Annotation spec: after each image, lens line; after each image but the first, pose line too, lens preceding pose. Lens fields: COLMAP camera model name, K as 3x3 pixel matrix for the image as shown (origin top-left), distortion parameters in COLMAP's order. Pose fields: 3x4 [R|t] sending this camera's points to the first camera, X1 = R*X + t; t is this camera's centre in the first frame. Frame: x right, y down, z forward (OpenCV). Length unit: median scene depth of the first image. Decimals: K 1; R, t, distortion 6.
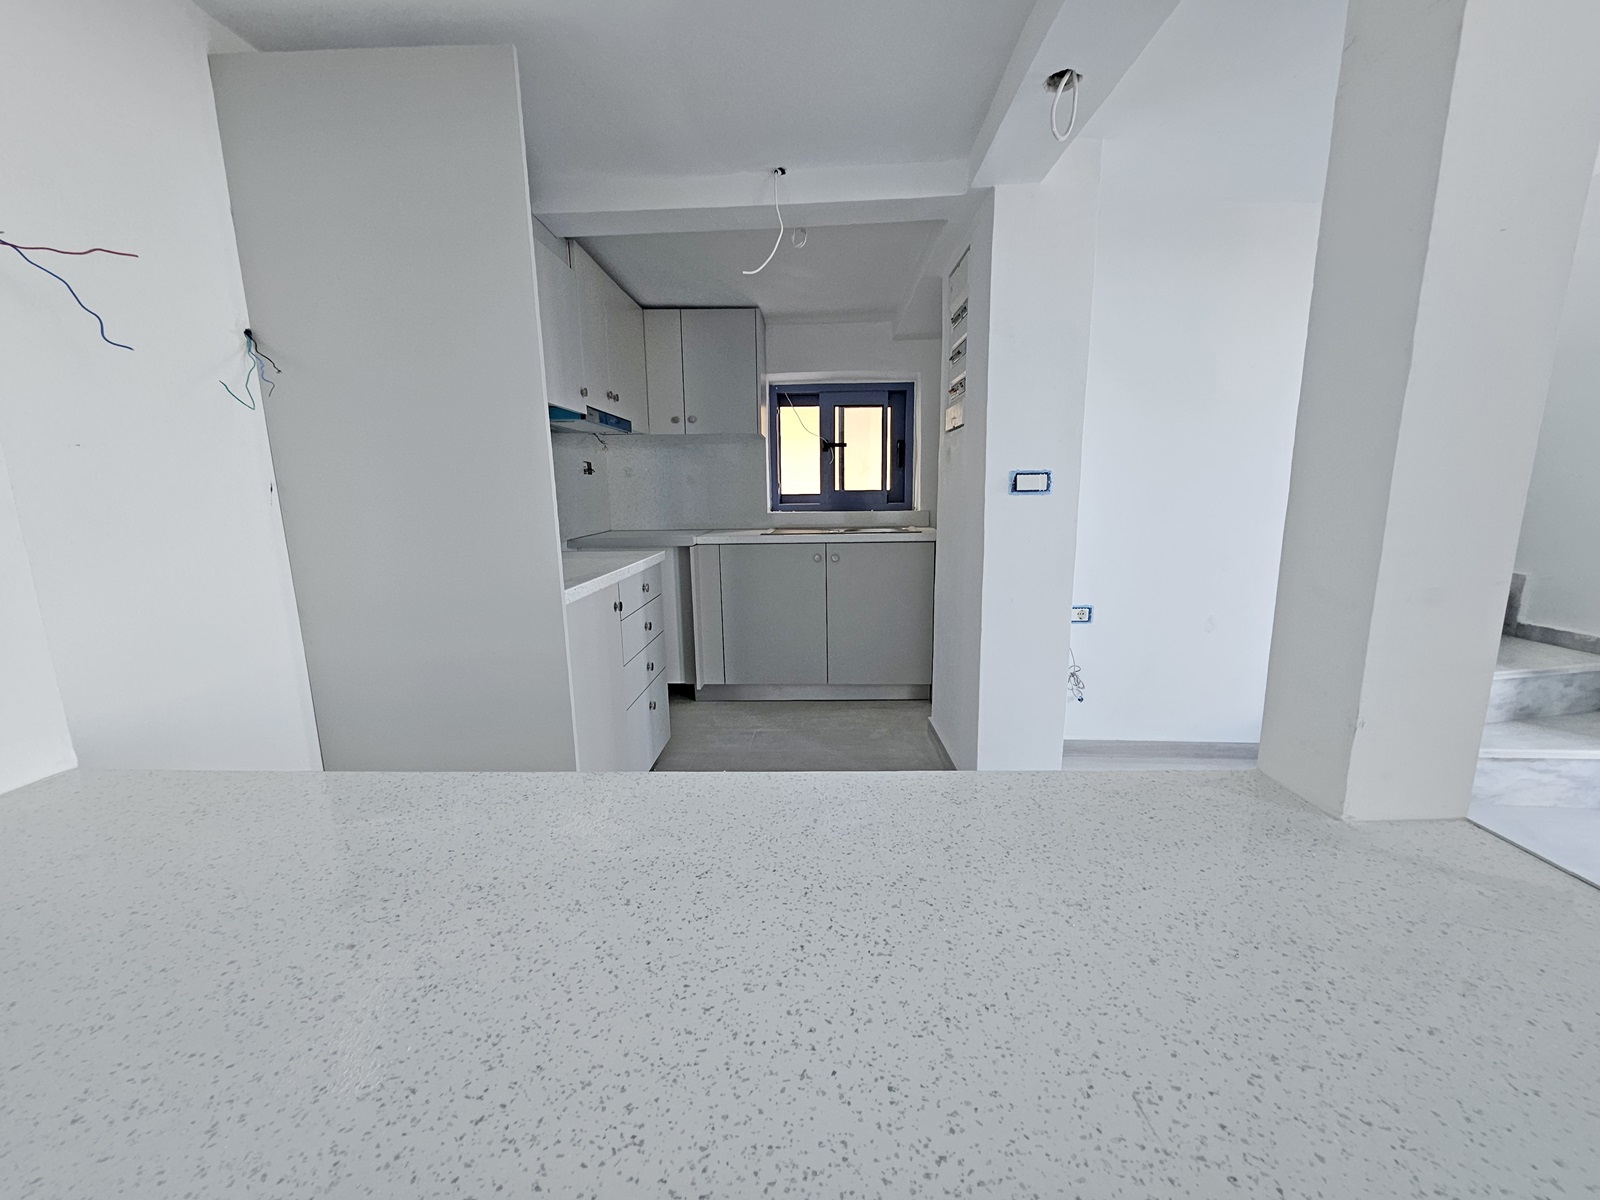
lens RADIAL K [[627.4, 0, 805.9], [0, 627.4, 601.8], [0, 0, 1]] dist [-0.001865, 0.000378]
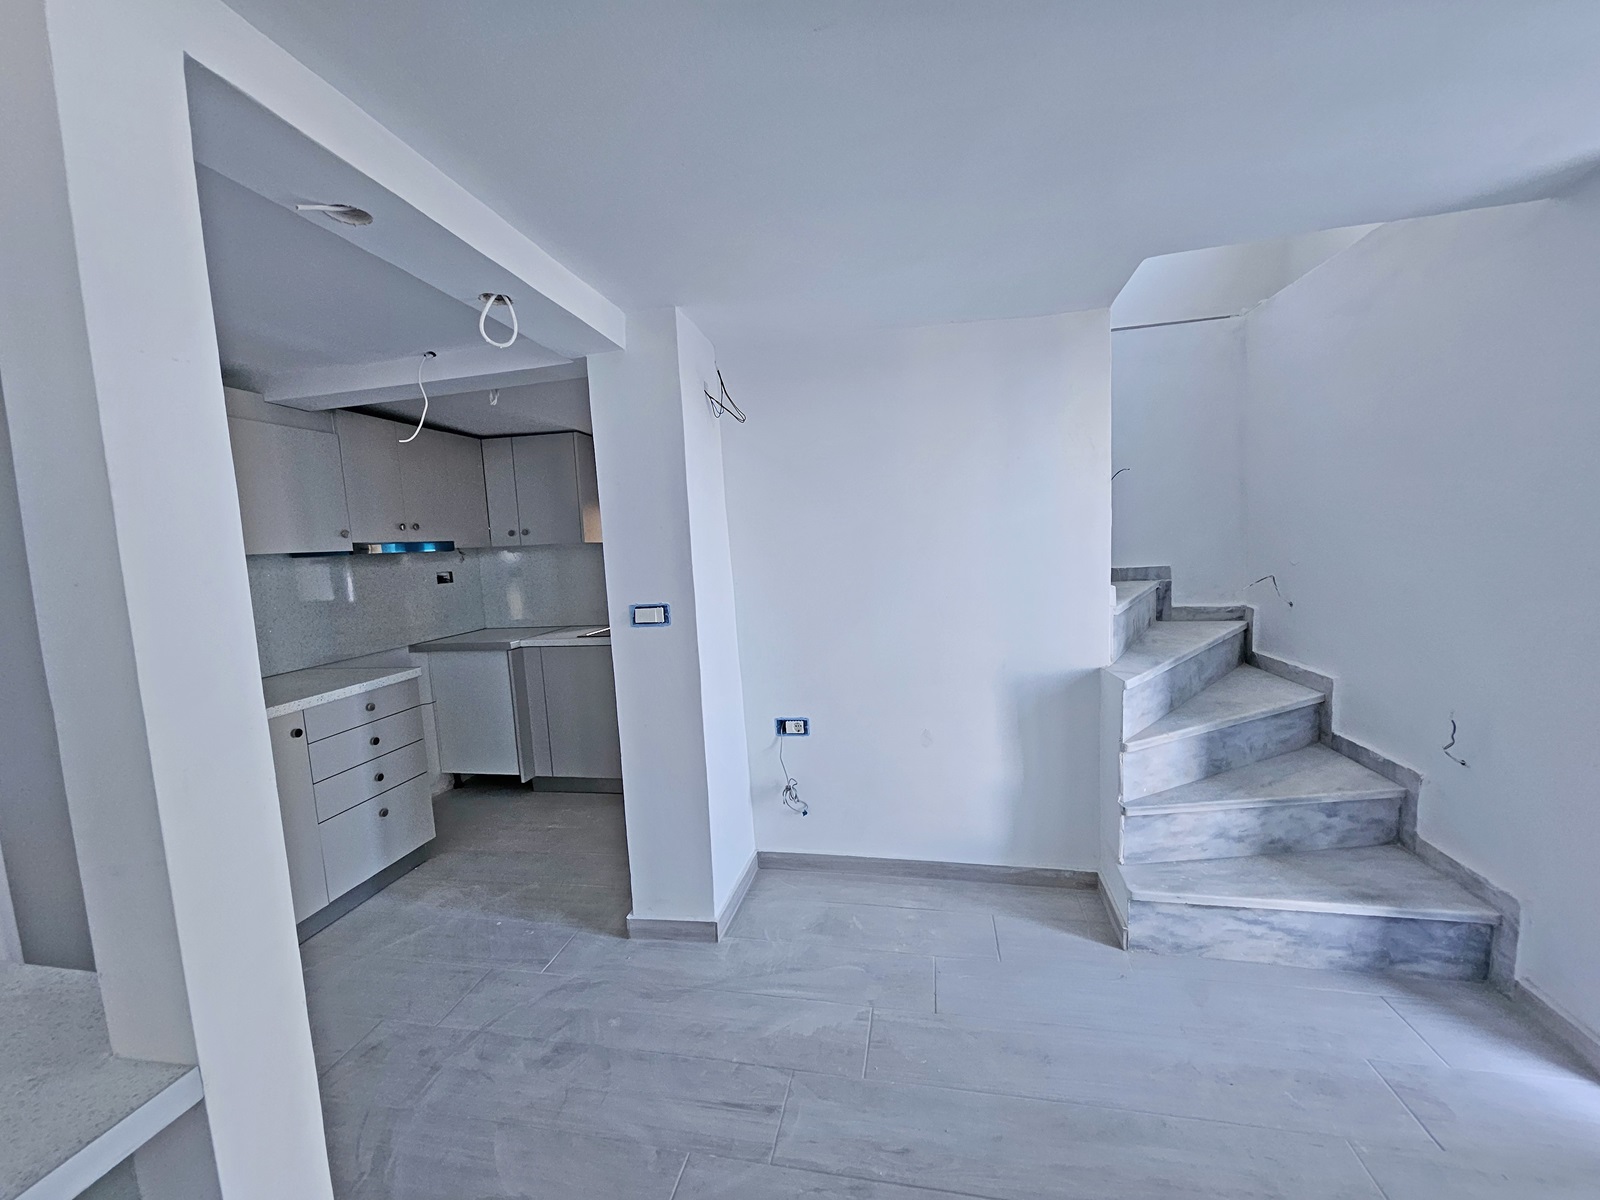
lens RADIAL K [[627.4, 0, 805.9], [0, 627.4, 601.8], [0, 0, 1]] dist [-0.001865, 0.000378]
pose [[0.987863, -0.022516, -0.153685, 0.644889], [0.010439, 0.996825, -0.078938, -0.105003], [0.154975, 0.076376, 0.984962, 0.000709]]
